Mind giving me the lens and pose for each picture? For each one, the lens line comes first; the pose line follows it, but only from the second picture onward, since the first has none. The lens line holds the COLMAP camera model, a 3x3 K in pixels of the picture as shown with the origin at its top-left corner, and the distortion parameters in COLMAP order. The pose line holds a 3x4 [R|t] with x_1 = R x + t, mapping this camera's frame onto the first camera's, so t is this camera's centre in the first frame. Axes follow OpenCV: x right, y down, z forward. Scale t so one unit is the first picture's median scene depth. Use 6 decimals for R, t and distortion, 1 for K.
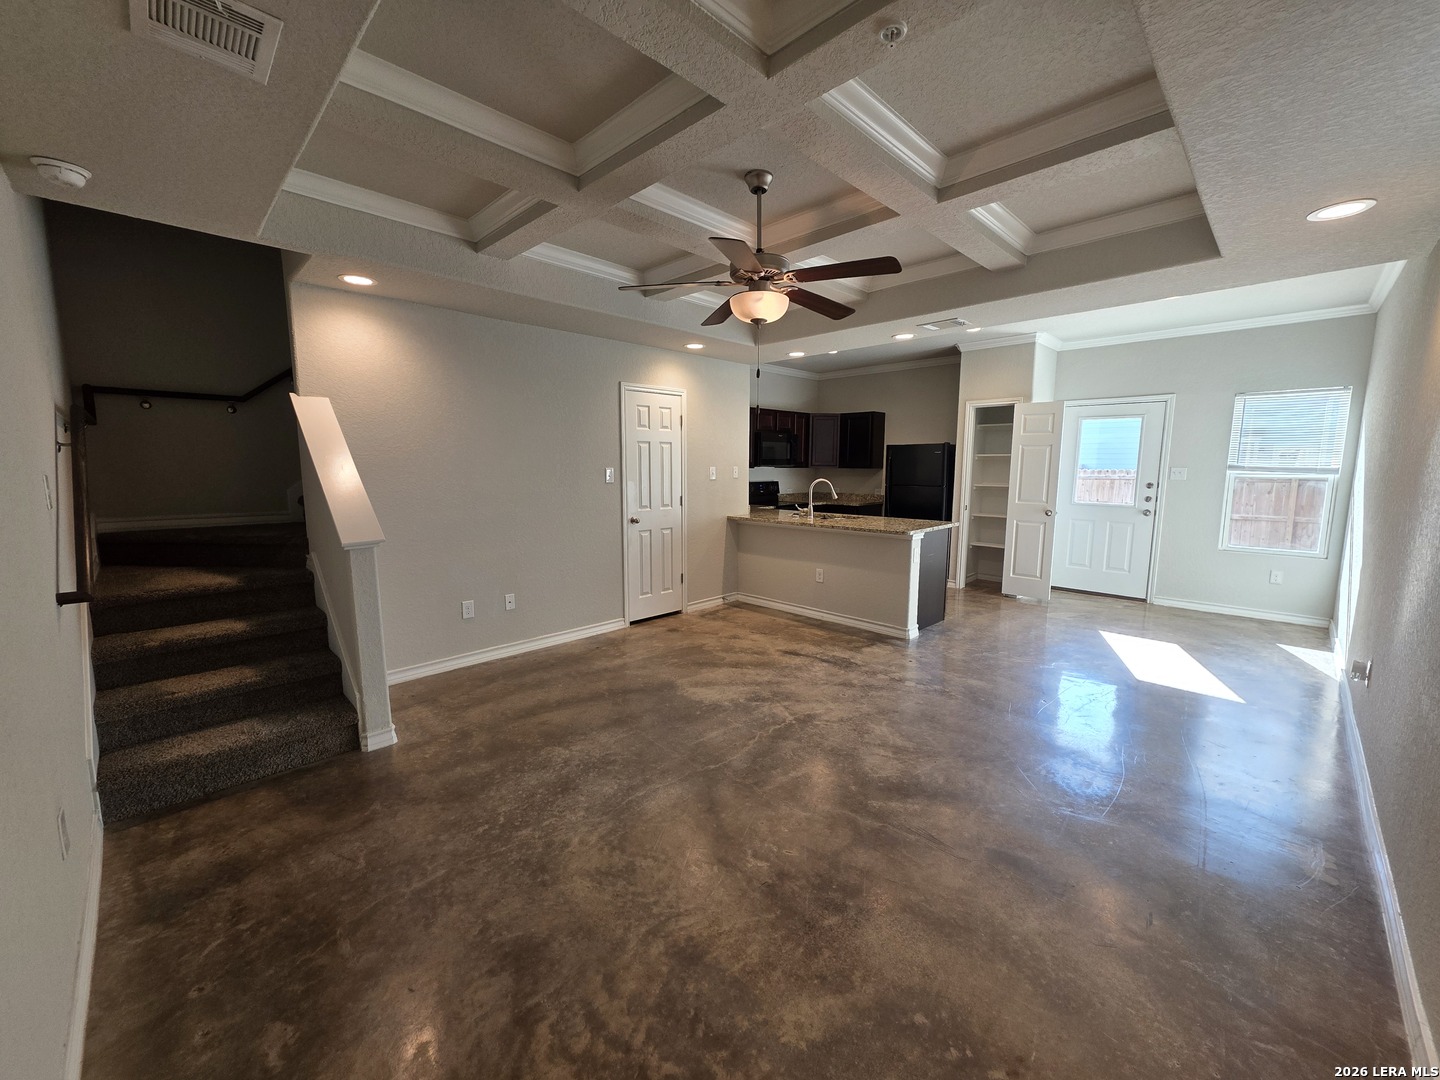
lens RADIAL K [[569.9, 0, 716.1], [0, 569.9, 534.6], [0, 0, 1]] dist [0.004093, 0.000063]
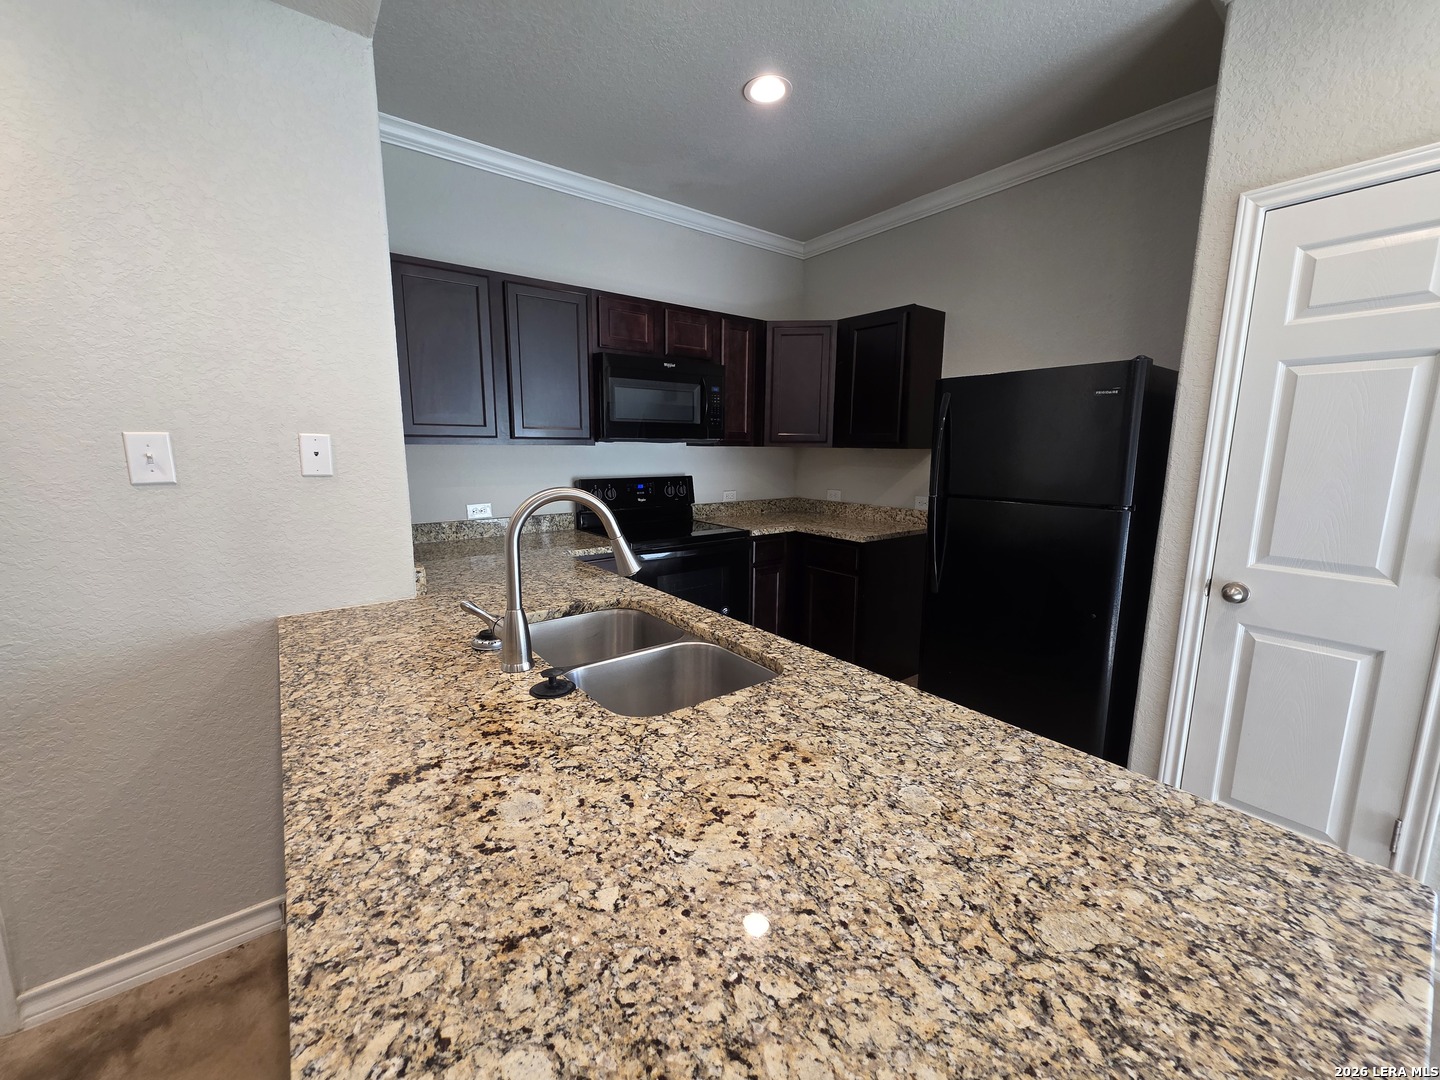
lens RADIAL K [[569.9, 0, 714.7], [0, 569.9, 539.9], [0, 0, 1]] dist [0.004093, 0.000063]
pose [[0.991890, 0.026314, -0.124349, 0.340783], [-0.021648, 0.999015, 0.038729, -0.113752], [0.125245, -0.035723, 0.991482, 1.032945]]
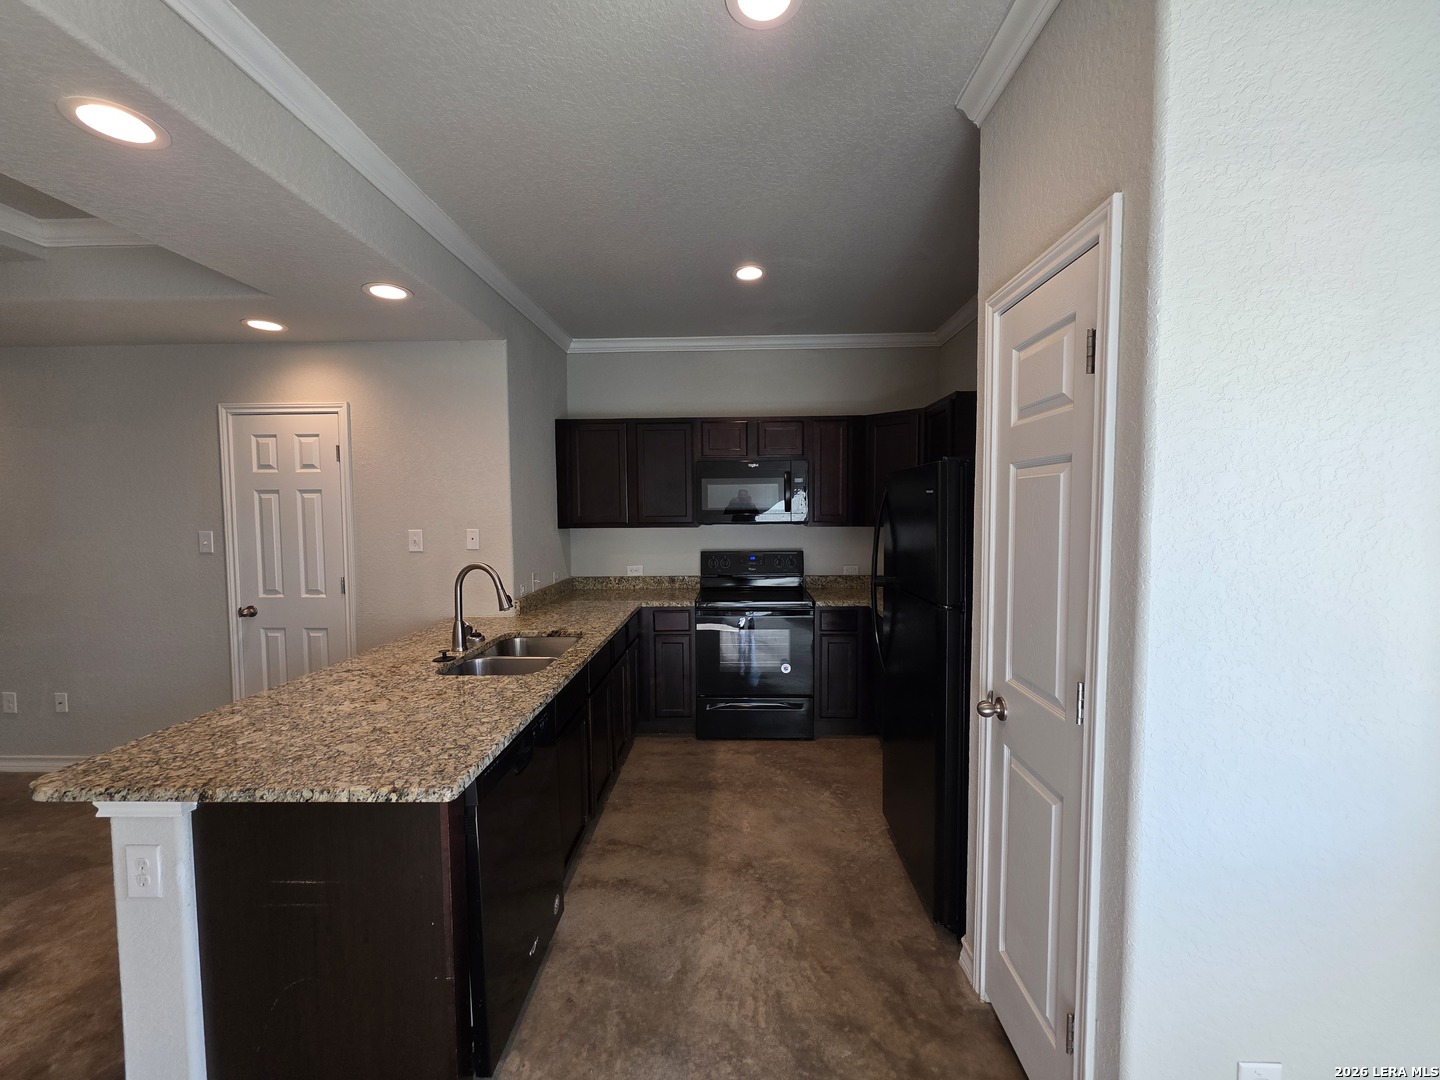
lens RADIAL K [[569.9, 0, 720.2], [0, 569.9, 537.5], [0, 0, 1]] dist [0.004093, 0.000063]
pose [[0.687134, 0.032274, -0.725813, 0.809086], [-0.081871, 0.996089, -0.033217, -0.153068], [0.721903, 0.082248, 0.687089, 1.086225]]
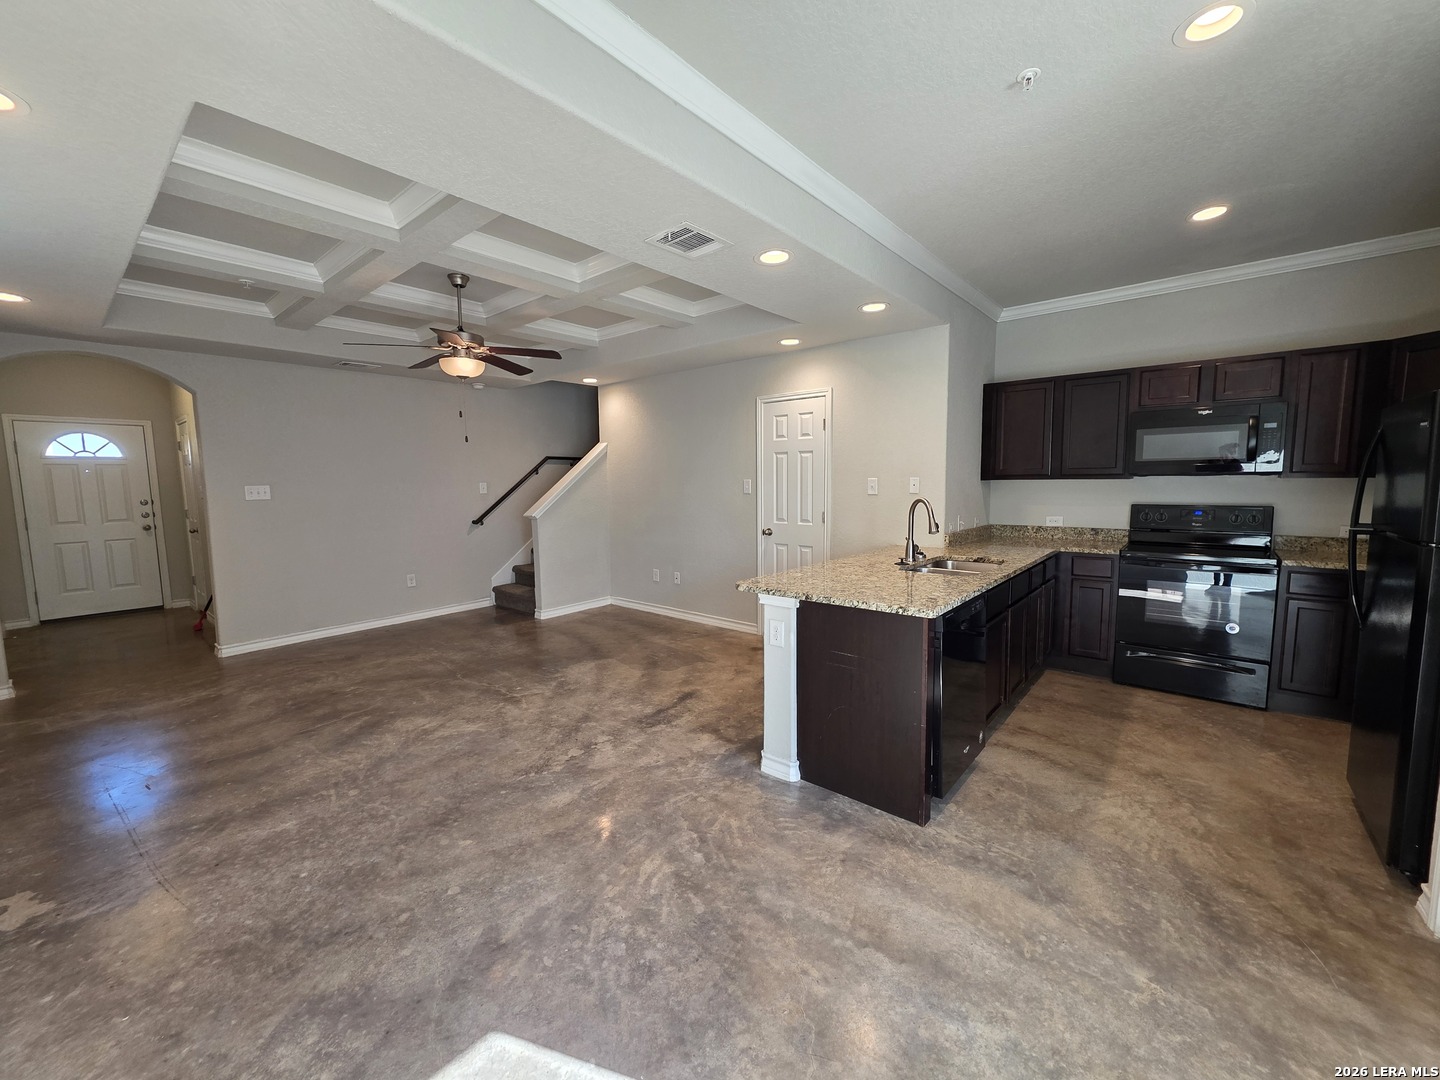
lens RADIAL K [[569.9, 0, 728.7], [0, 569.9, 535.0], [0, 0, 1]] dist [0.004093, 0.000063]
pose [[0.095352, 0.097139, -0.990693, 0.978866], [-0.111915, 0.989964, 0.086296, -0.114128], [0.989132, 0.102645, 0.105266, 0.962022]]
